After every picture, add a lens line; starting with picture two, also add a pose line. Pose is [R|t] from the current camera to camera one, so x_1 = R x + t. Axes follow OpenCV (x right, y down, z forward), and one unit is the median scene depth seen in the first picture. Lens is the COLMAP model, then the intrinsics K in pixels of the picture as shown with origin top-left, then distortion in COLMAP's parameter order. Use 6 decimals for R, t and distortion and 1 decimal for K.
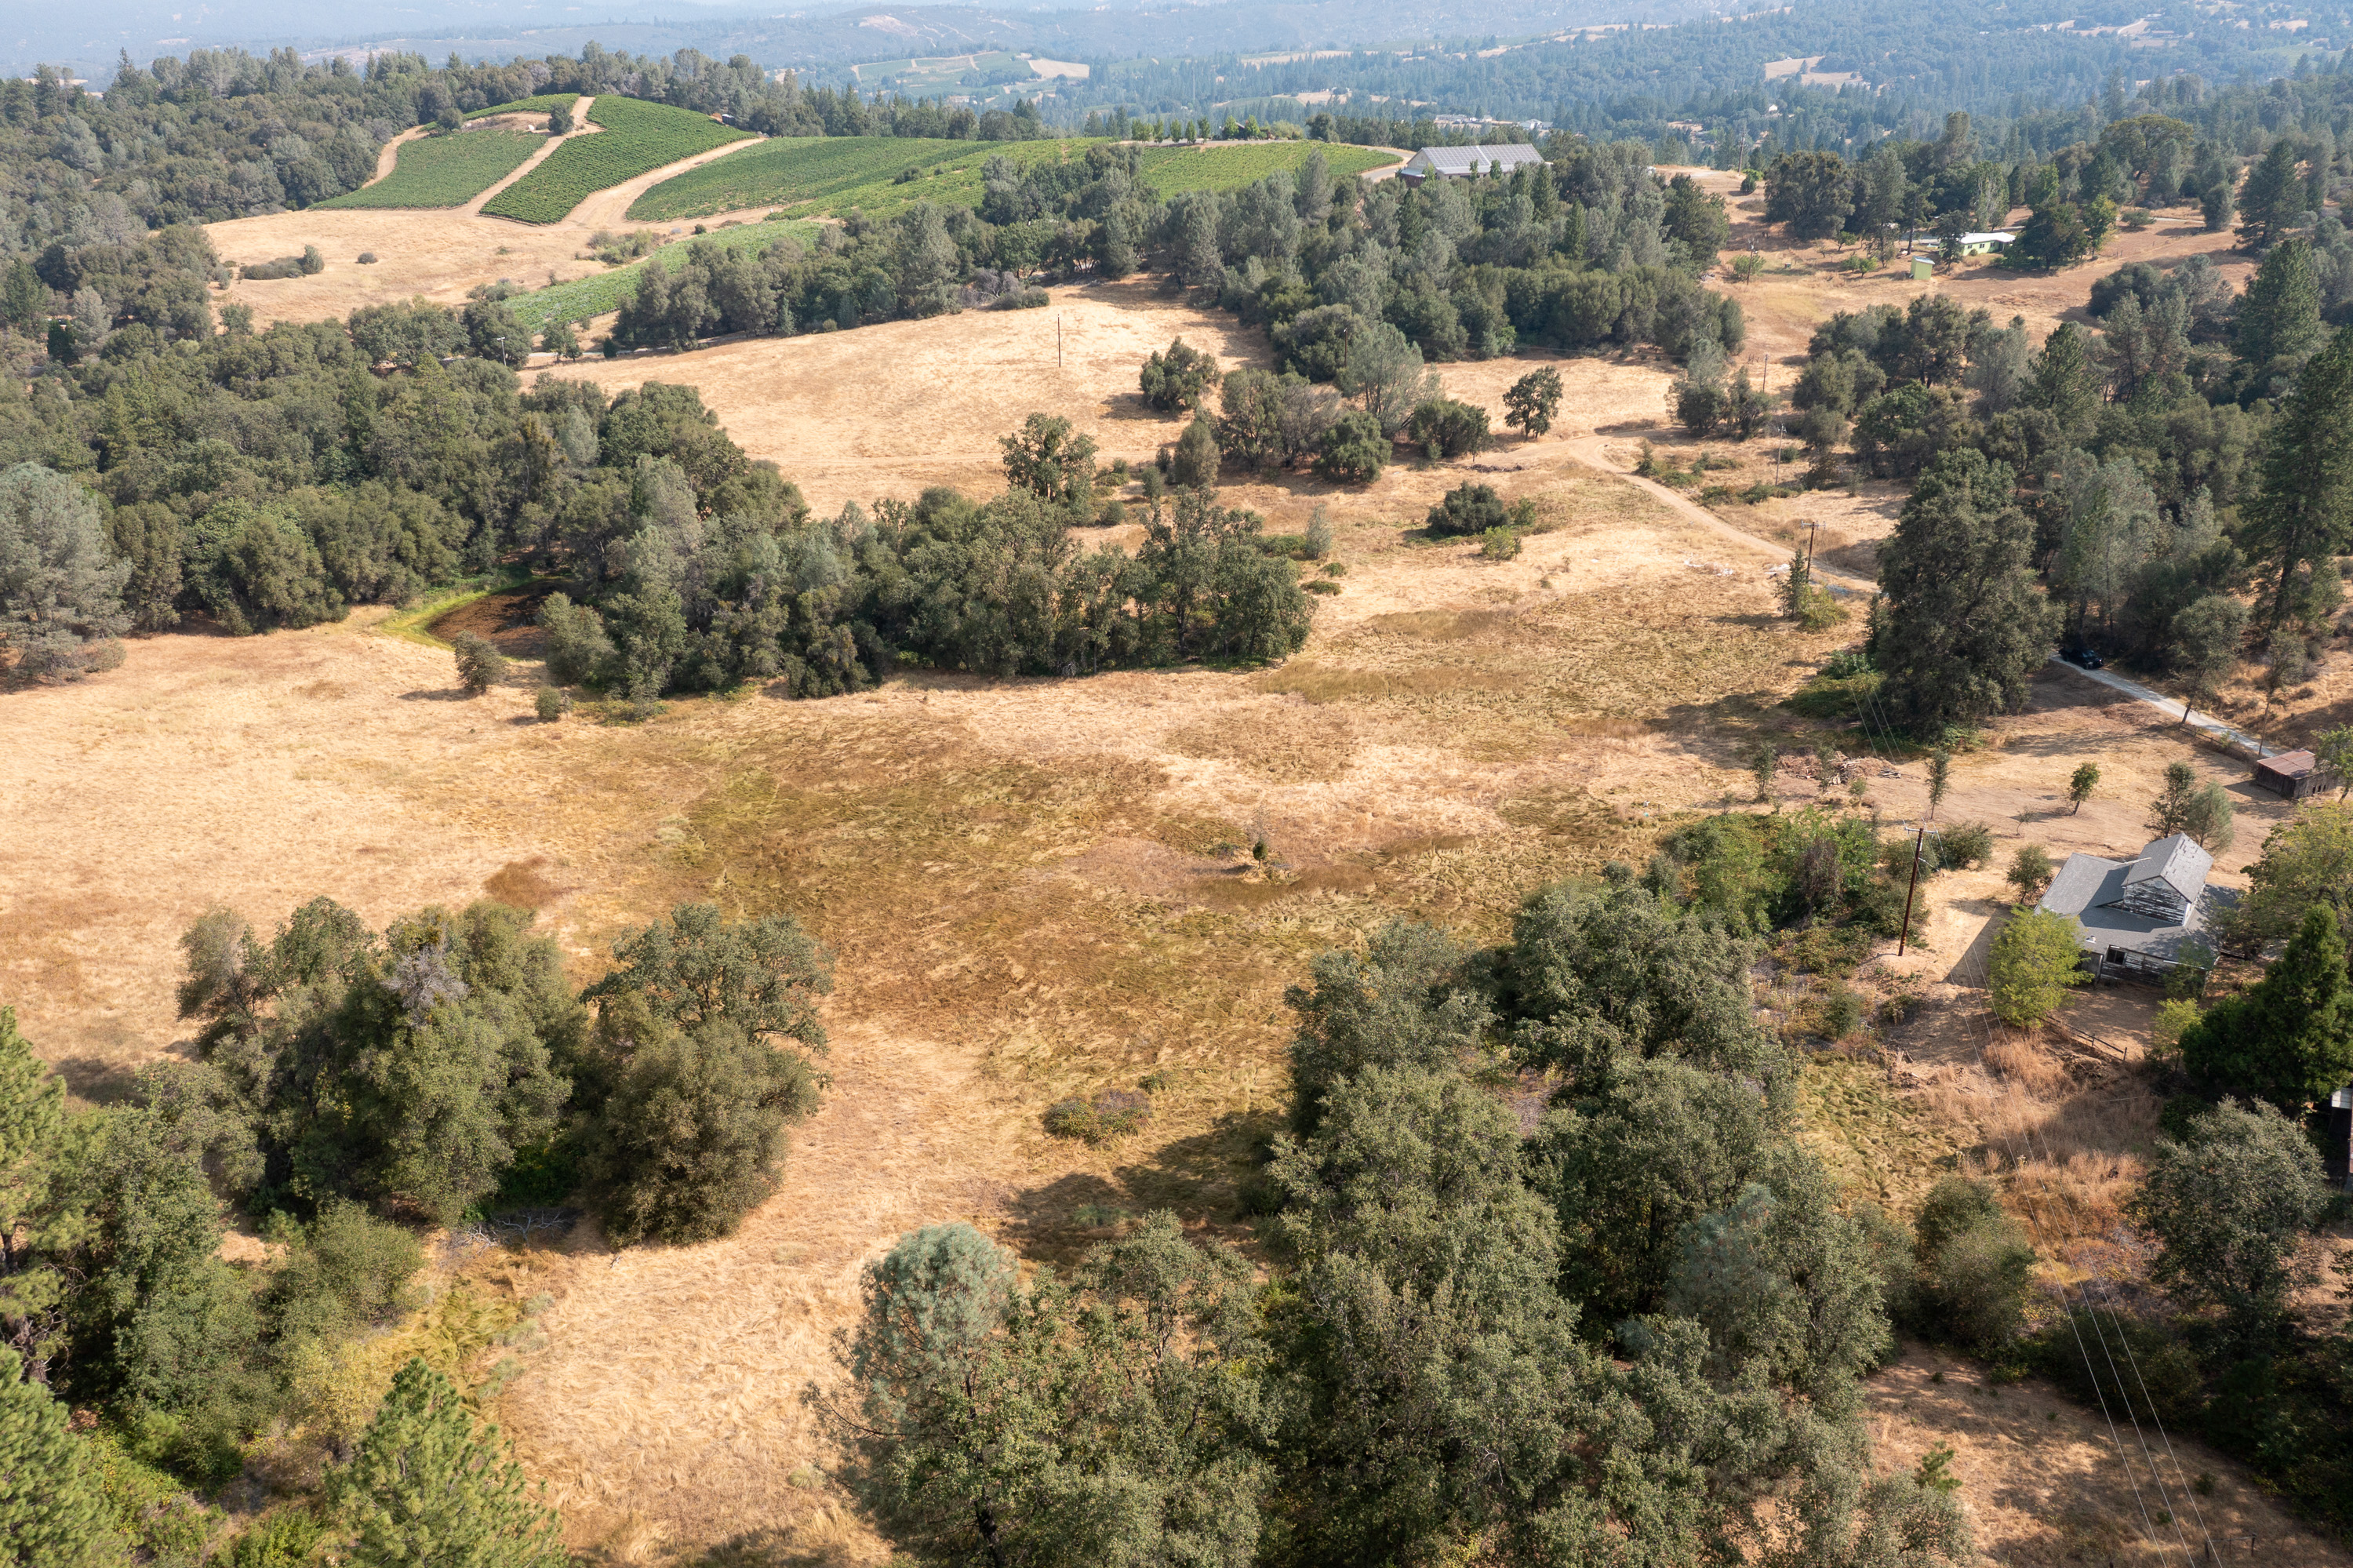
lens RADIAL K [[1845.2, 0, 1176.5], [0, 1845.2, 784.0], [0, 0, 1]] dist [-0.001430, -0.002676]
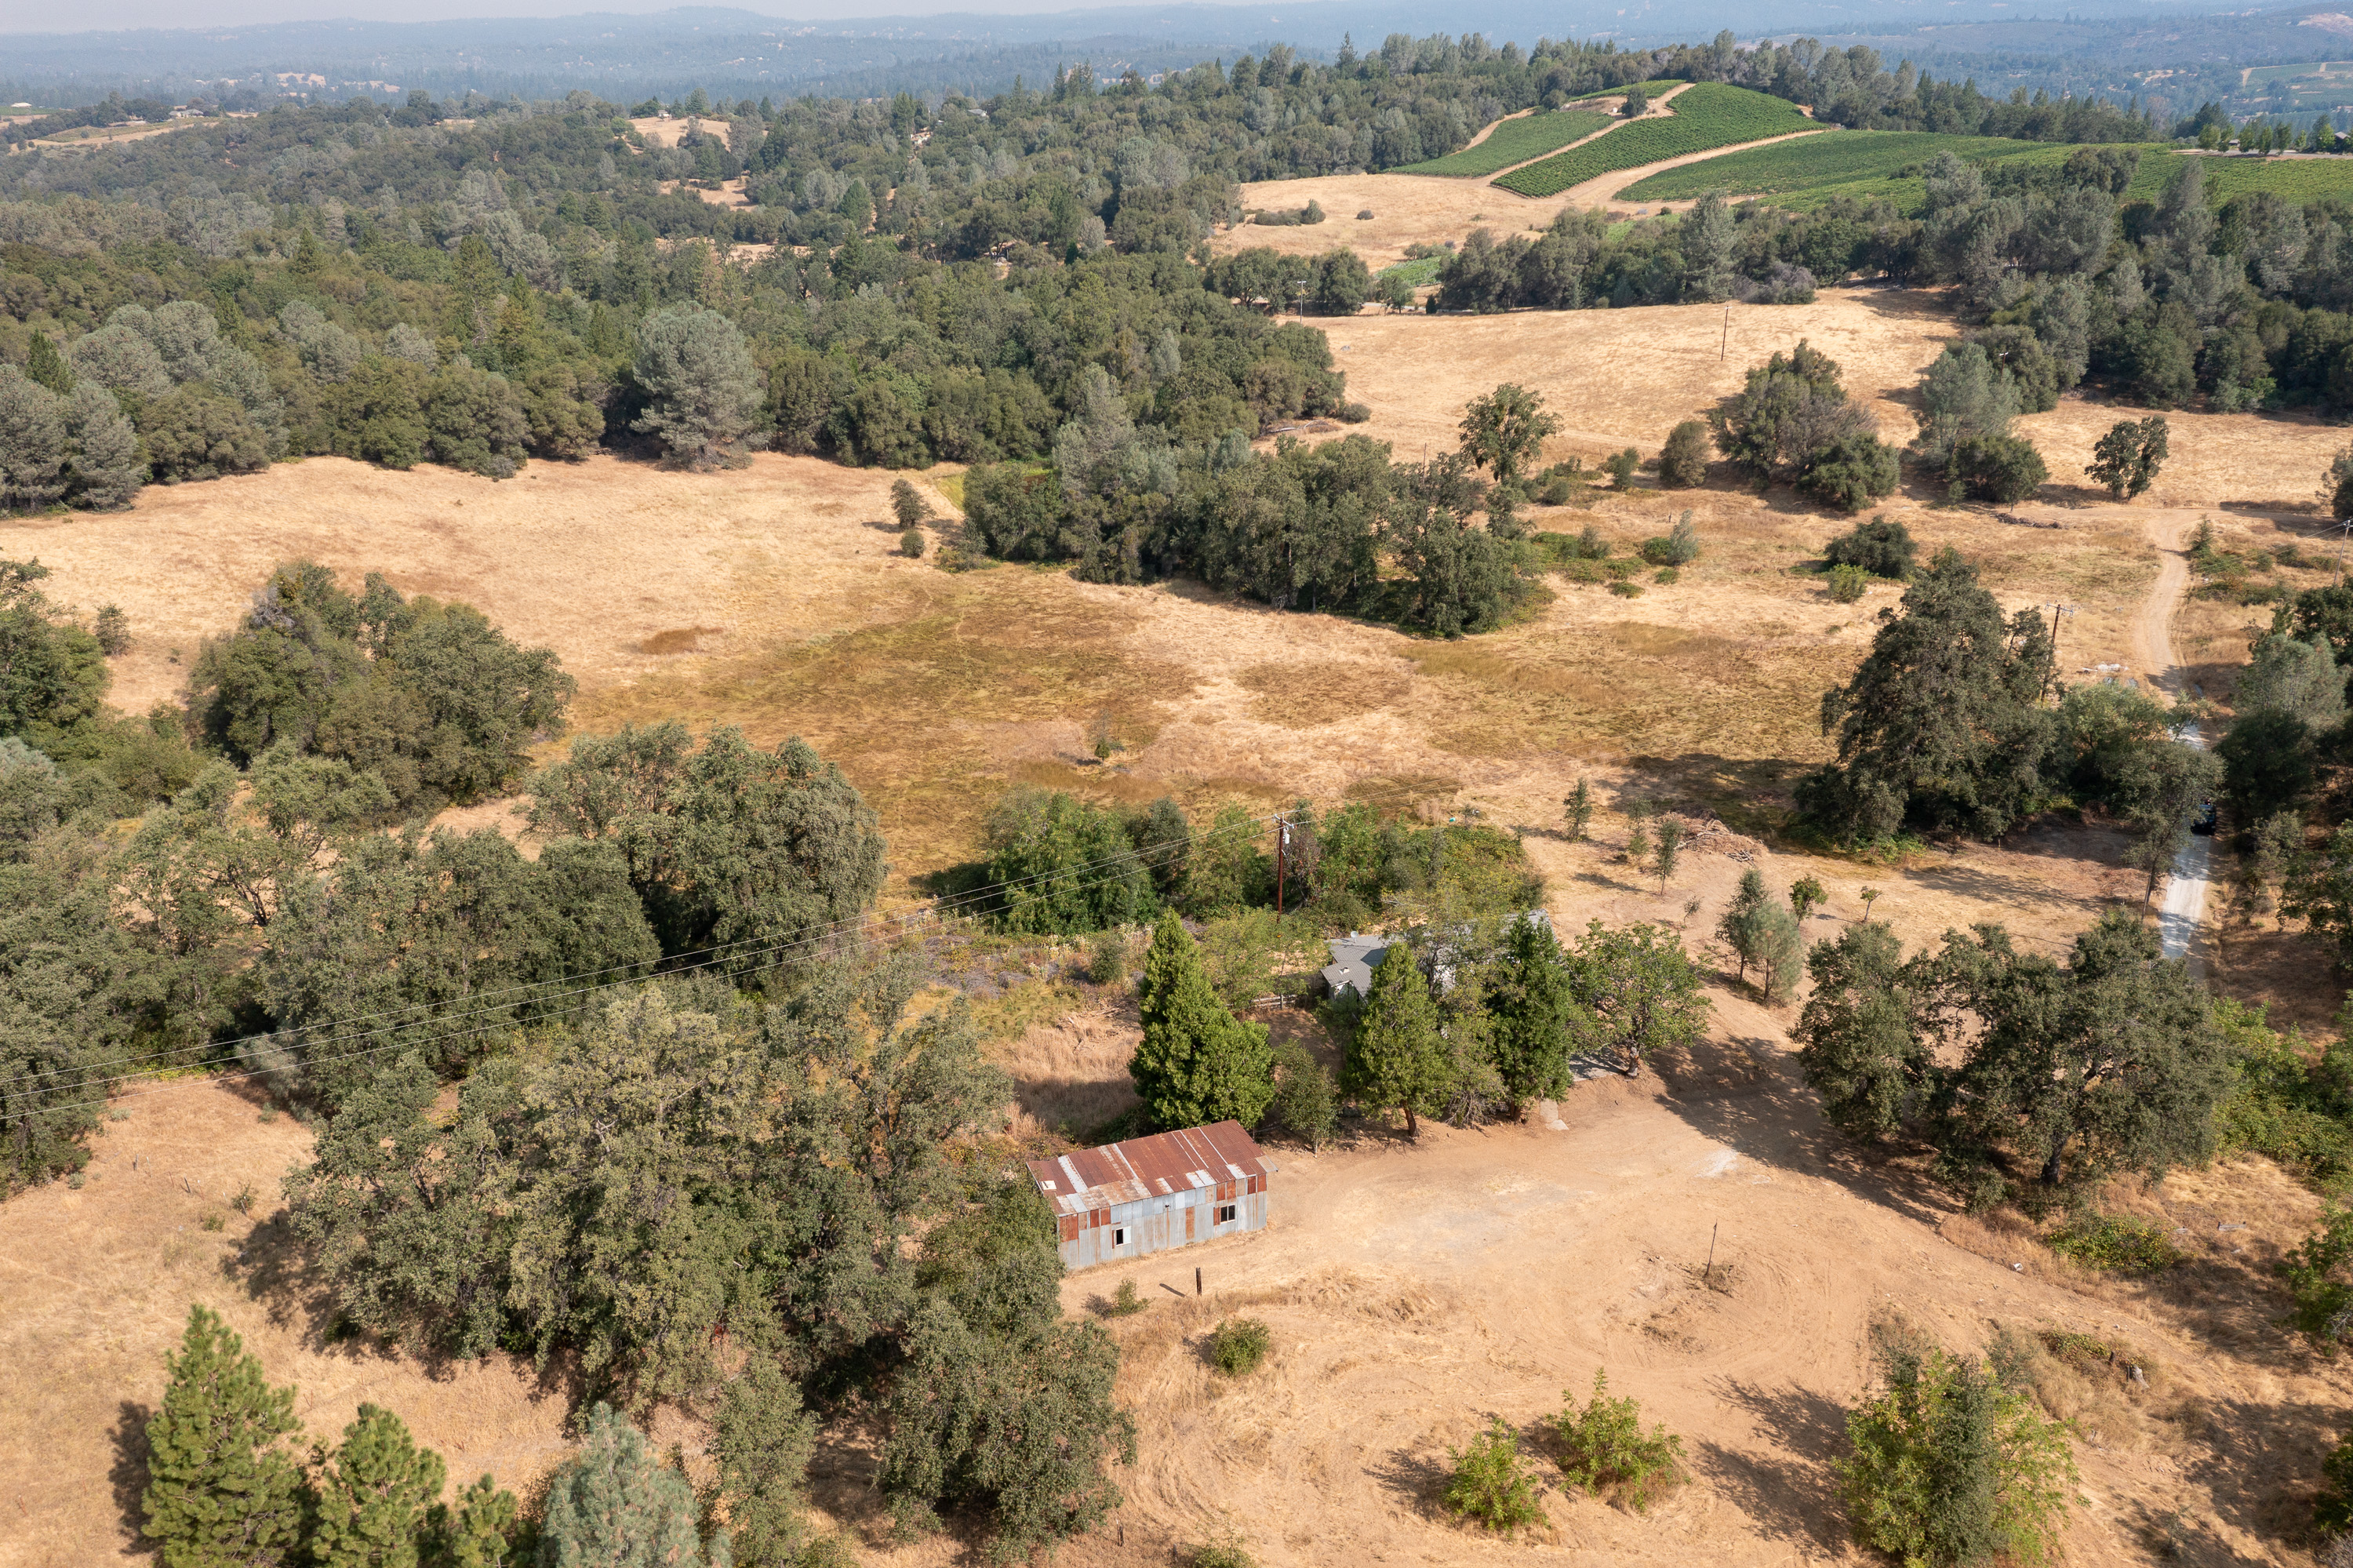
lens RADIAL K [[1850.2, 0, 1176.5], [0, 1850.2, 784.0], [0, 0, 1]] dist [-0.000051, 0.009915]
pose [[0.768110, 0.251855, -0.588707, 0.303865], [-0.252028, 0.964100, 0.083621, -0.019717], [0.588632, 0.084141, 0.804010, 0.066138]]
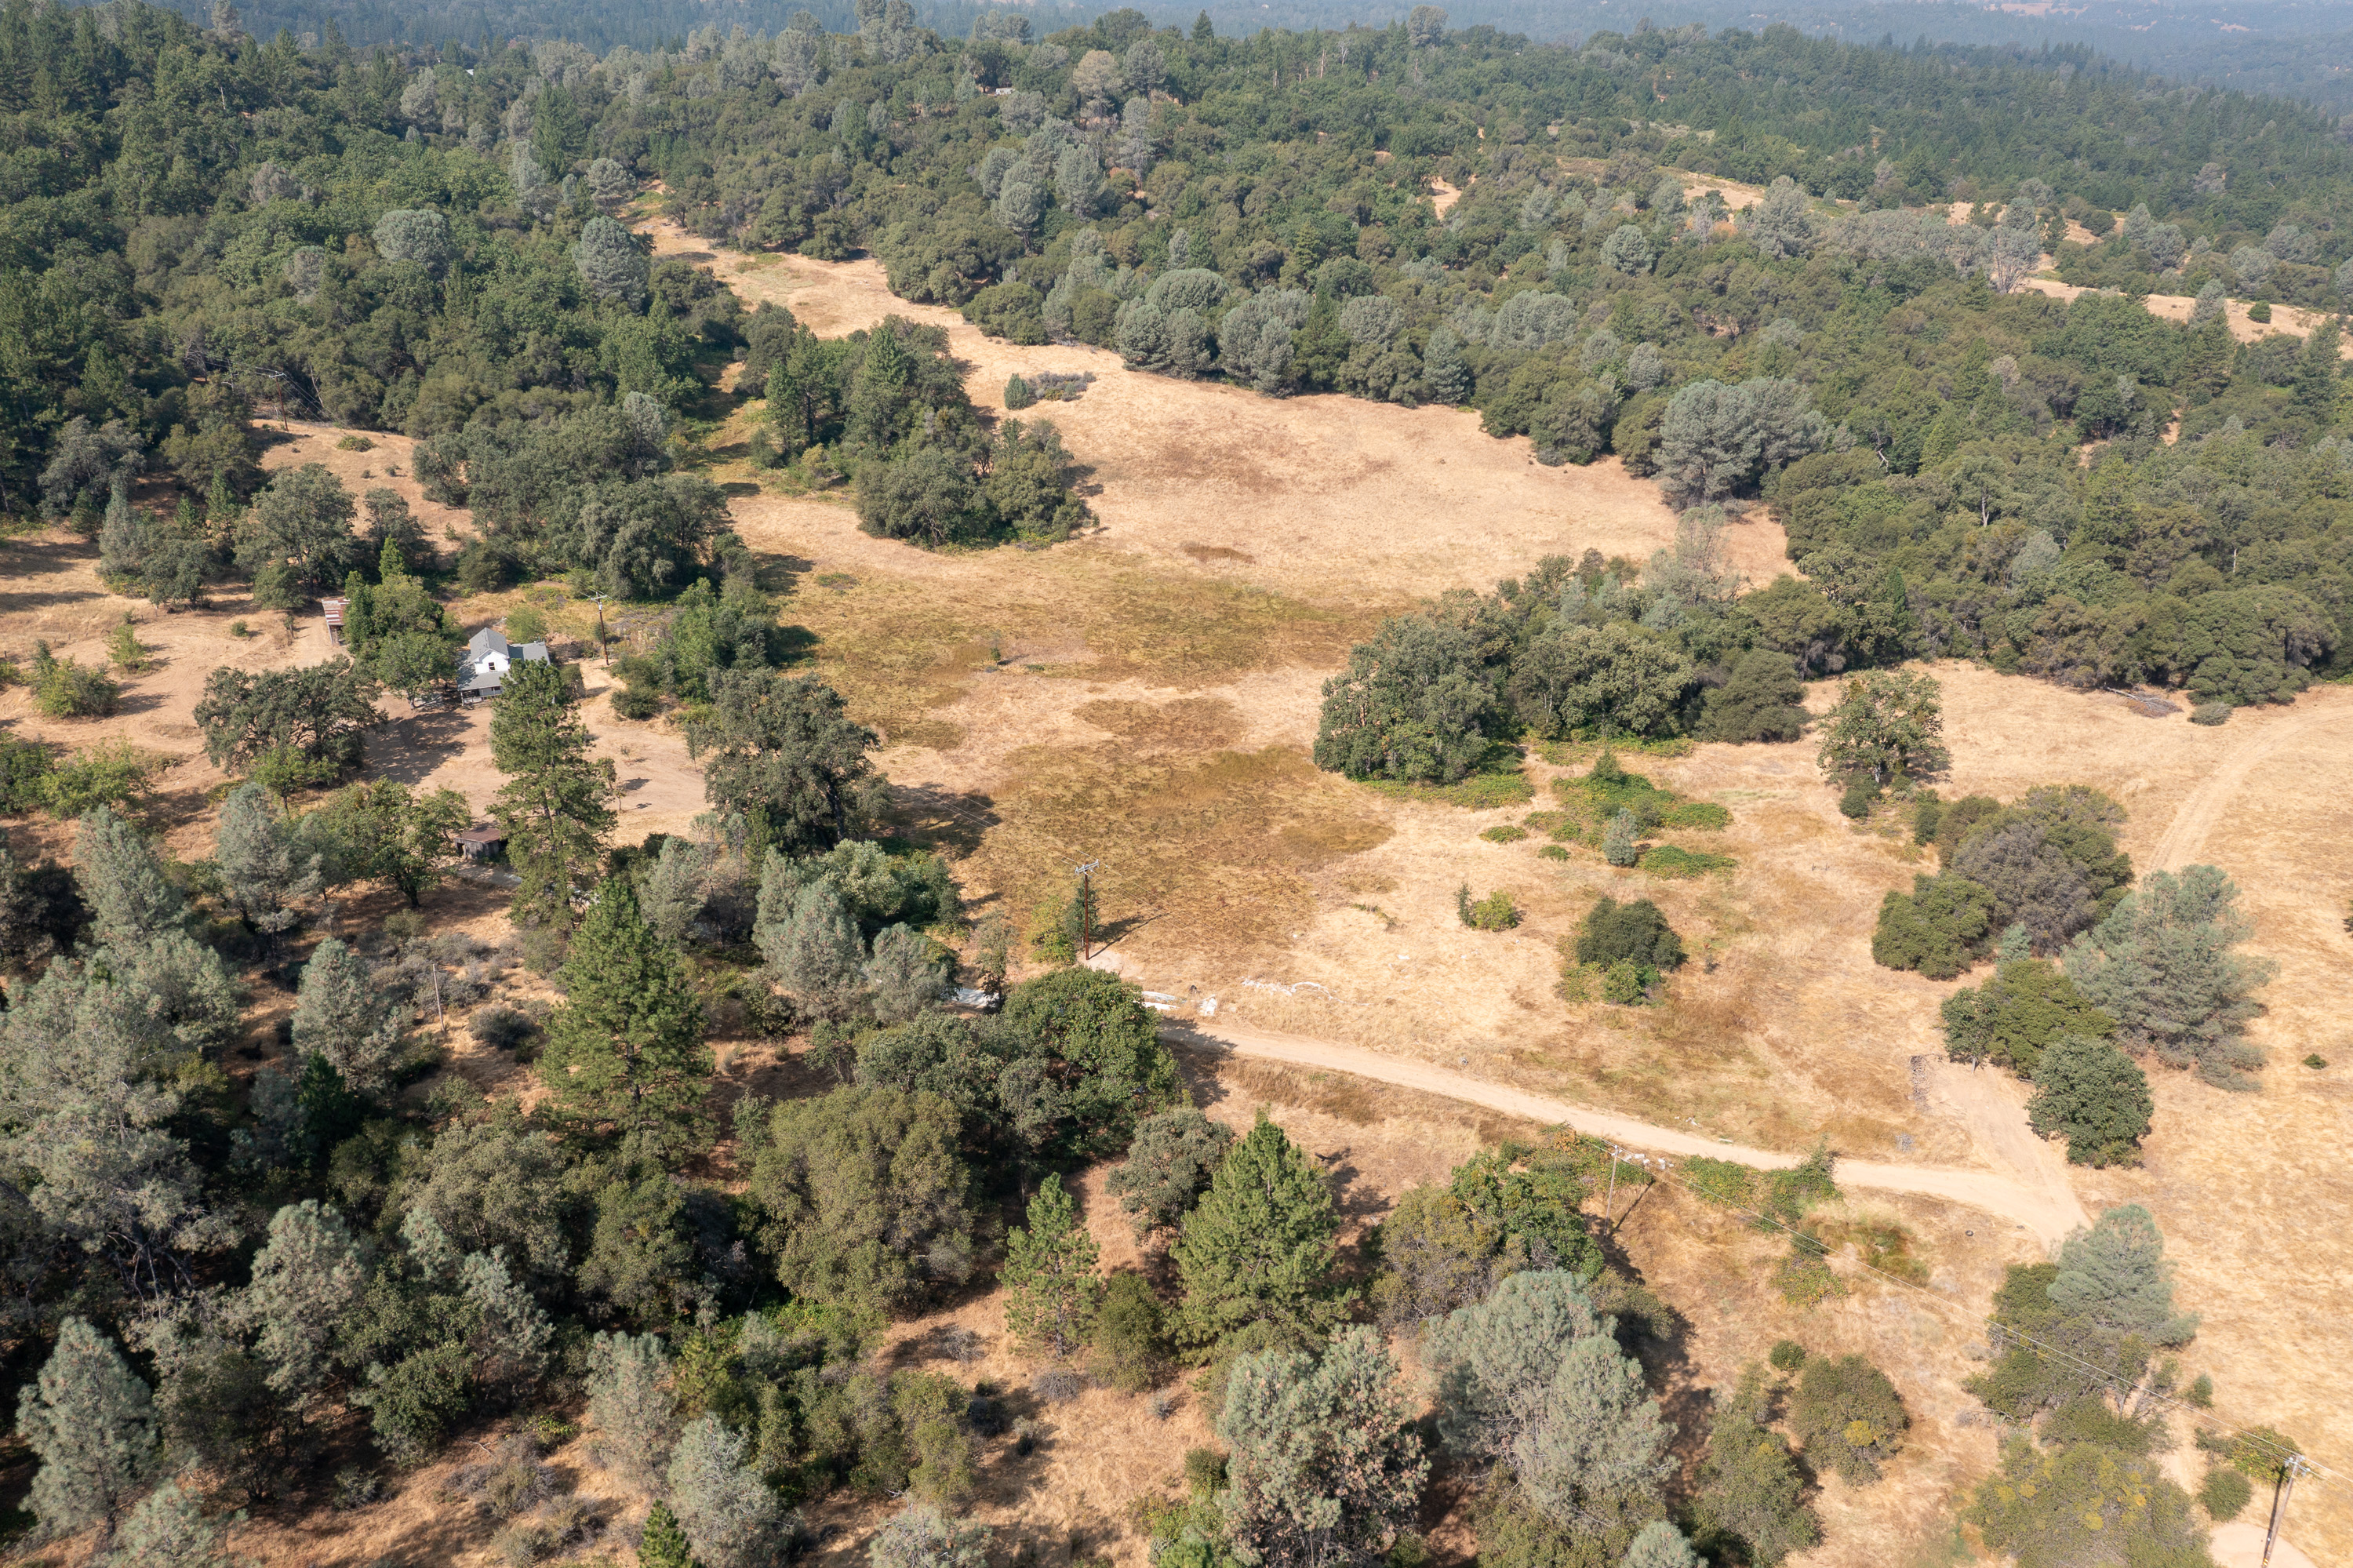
lens RADIAL K [[1845.2, 0, 1176.5], [0, 1845.2, 784.0], [0, 0, 1]] dist [-0.001430, -0.002676]
pose [[-0.545127, 0.355857, -0.759080, 0.528998], [-0.324431, 0.745349, 0.582407, -0.376703], [0.773034, 0.563755, -0.290859, 0.704289]]
